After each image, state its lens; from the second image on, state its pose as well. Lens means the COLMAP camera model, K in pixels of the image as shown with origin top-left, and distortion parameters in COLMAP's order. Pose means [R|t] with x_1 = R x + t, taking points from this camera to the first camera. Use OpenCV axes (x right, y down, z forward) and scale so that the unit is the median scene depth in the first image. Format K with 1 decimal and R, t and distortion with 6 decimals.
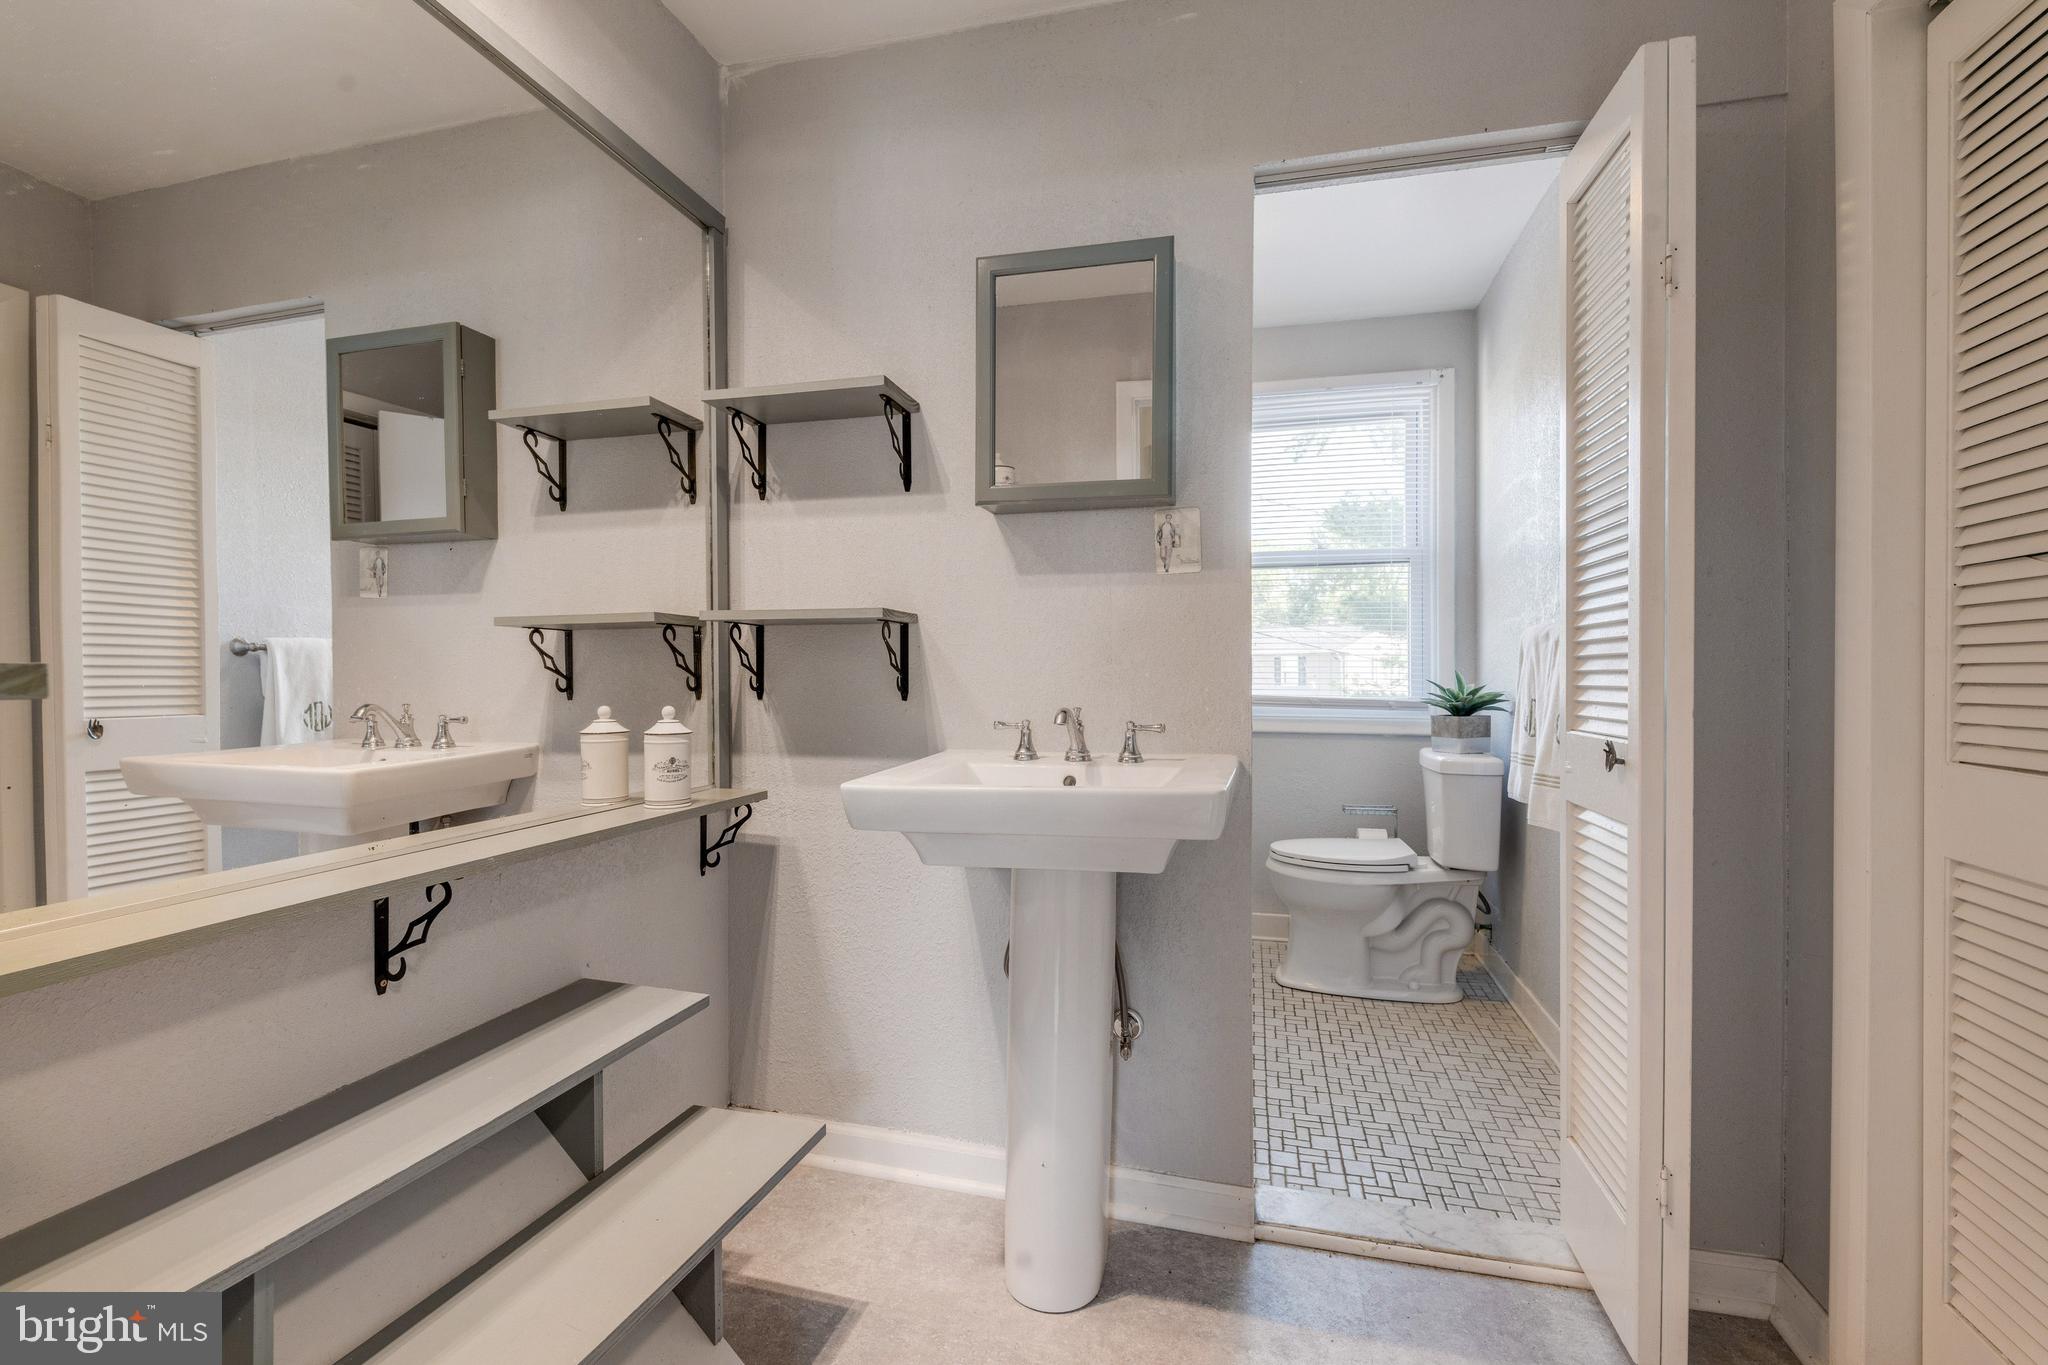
lens RADIAL K [[959.9, 0, 1031.6], [0, 959.9, 677.8], [0, 0, 1]] dist [0.028848, 0.000053]
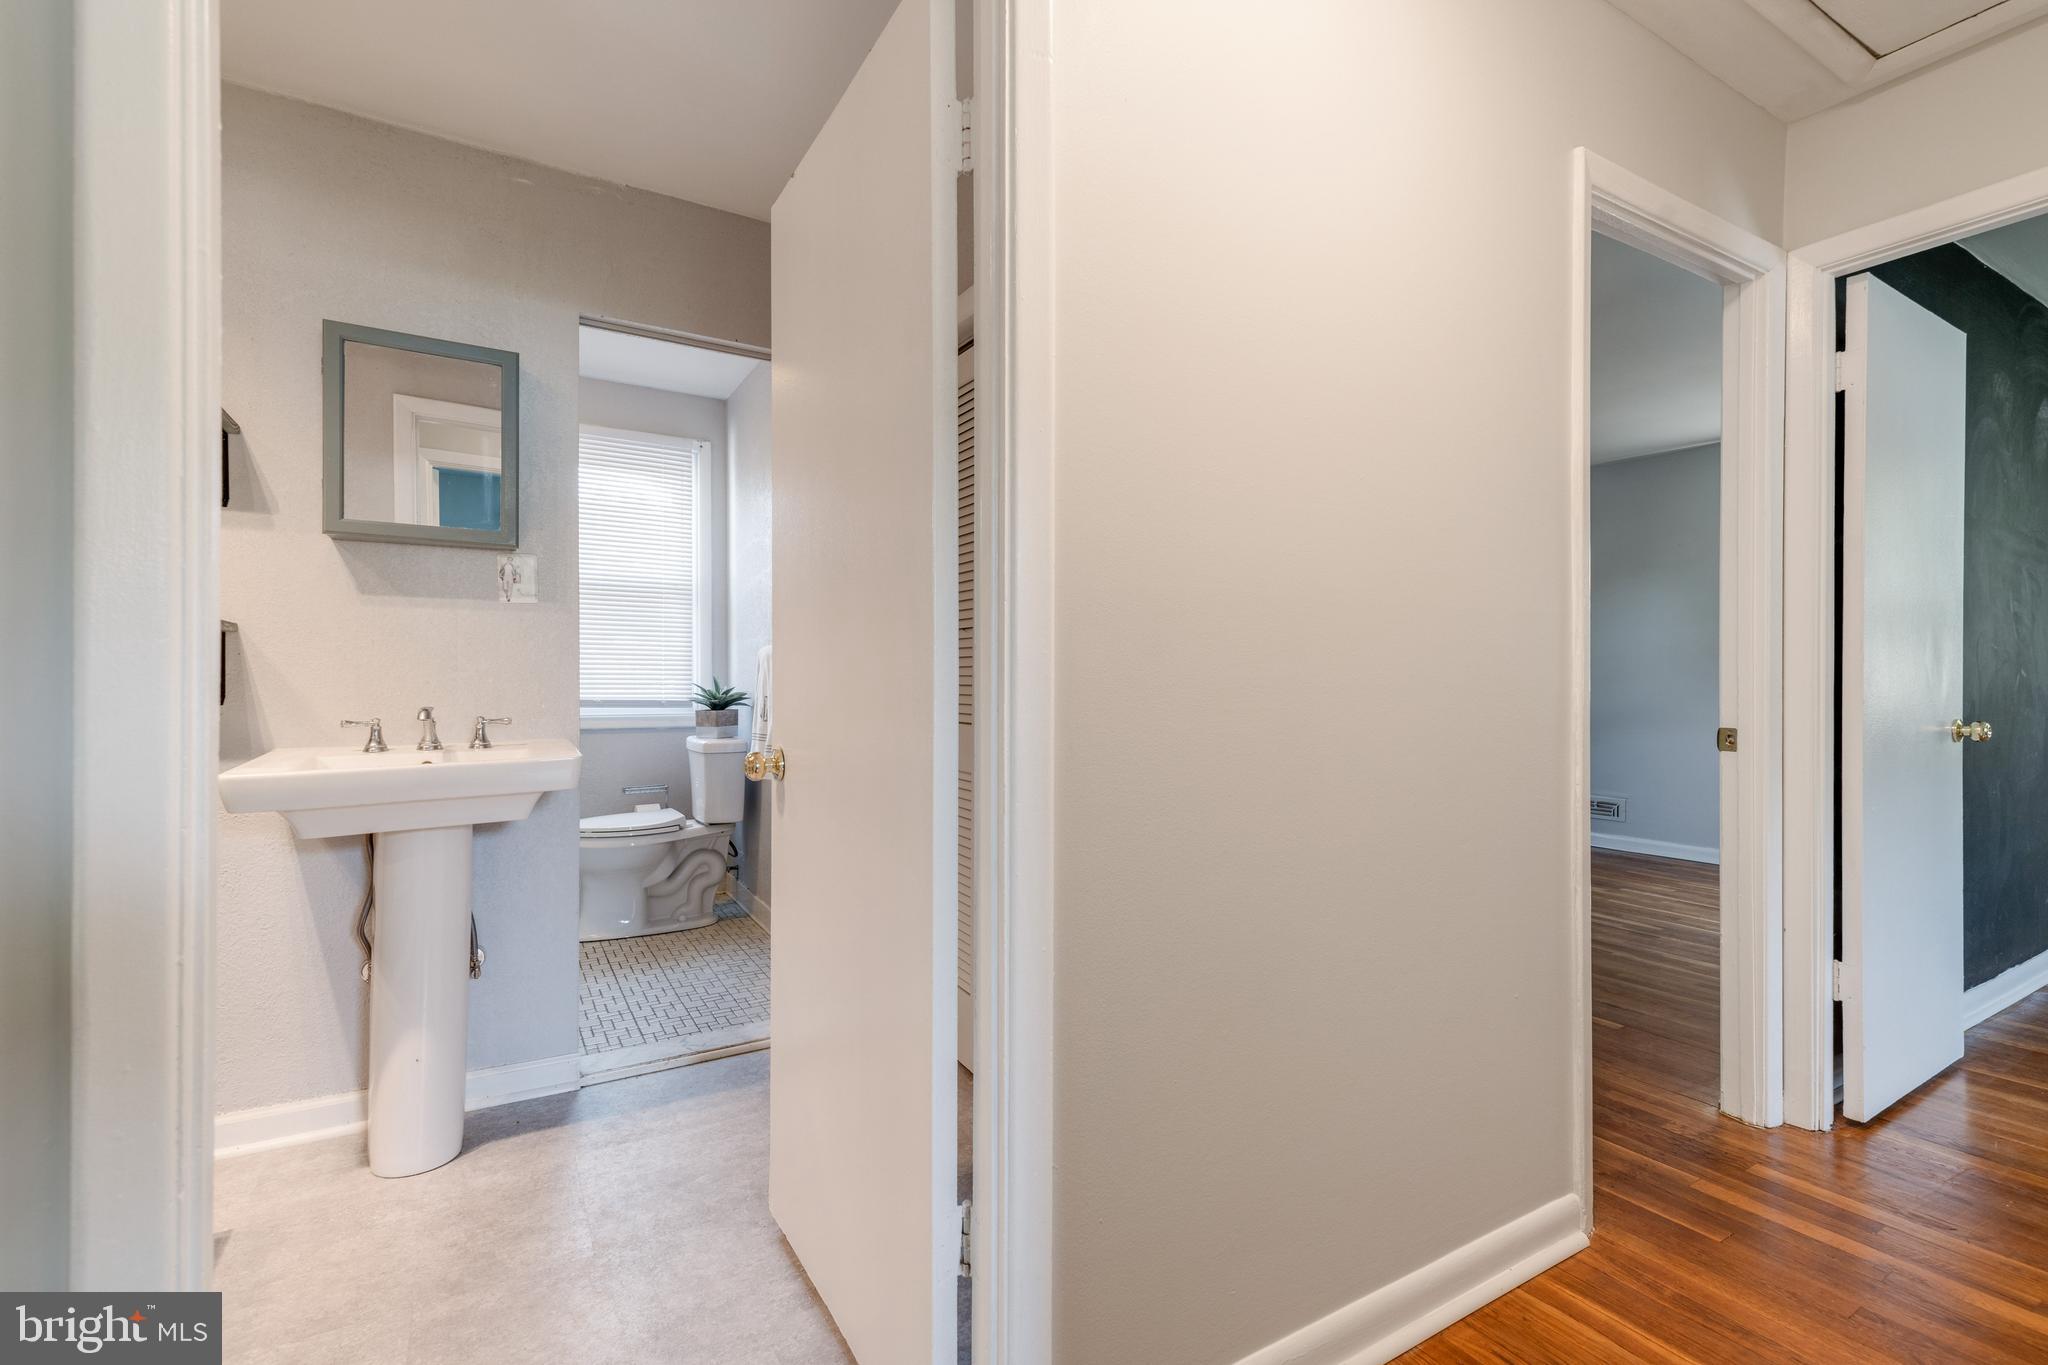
lens RADIAL K [[906.8, 0, 1029.8], [0, 906.8, 675.6], [0, 0, 1]] dist [-0.013584, -0.008084]
pose [[0.725095, 0.002244, 0.688645, -0.154125], [0.002144, 0.999982, -0.005516, -0.001002], [-0.688646, 0.005476, 0.725077, -0.305073]]
